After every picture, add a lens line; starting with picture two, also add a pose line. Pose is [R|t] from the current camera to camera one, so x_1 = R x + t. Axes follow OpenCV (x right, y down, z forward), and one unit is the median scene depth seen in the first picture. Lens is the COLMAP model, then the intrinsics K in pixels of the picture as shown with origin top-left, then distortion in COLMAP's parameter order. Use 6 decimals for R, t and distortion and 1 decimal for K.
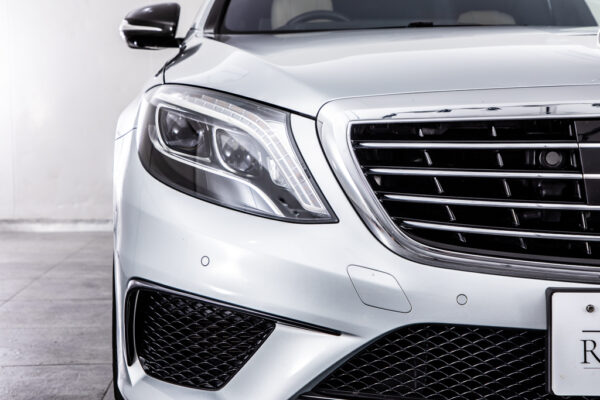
lens RADIAL K [[1106.8, 0, 300.0], [0, 1106.8, 200.0], [0, 0, 1]] dist [0.320309, -0.067068]
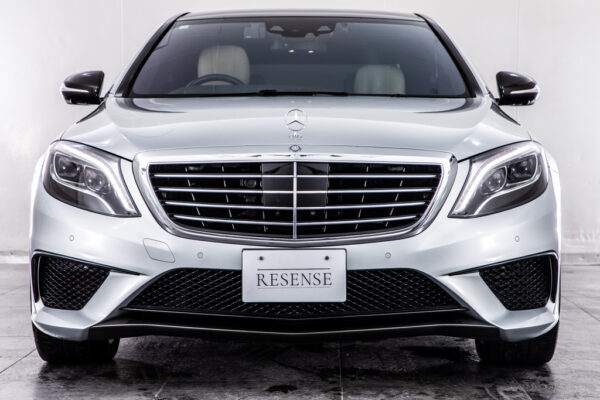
lens RADIAL K [[1451.2, 0, 300.0], [0, 1451.2, 200.0], [0, 0, 1]] dist [0.569633, -0.056088]
pose [[0.998551, -0.001713, -0.053788, 0.436043], [-0.000066, 0.999454, -0.033054, 0.073794], [0.053816, 0.033010, 0.998005, -1.462167]]
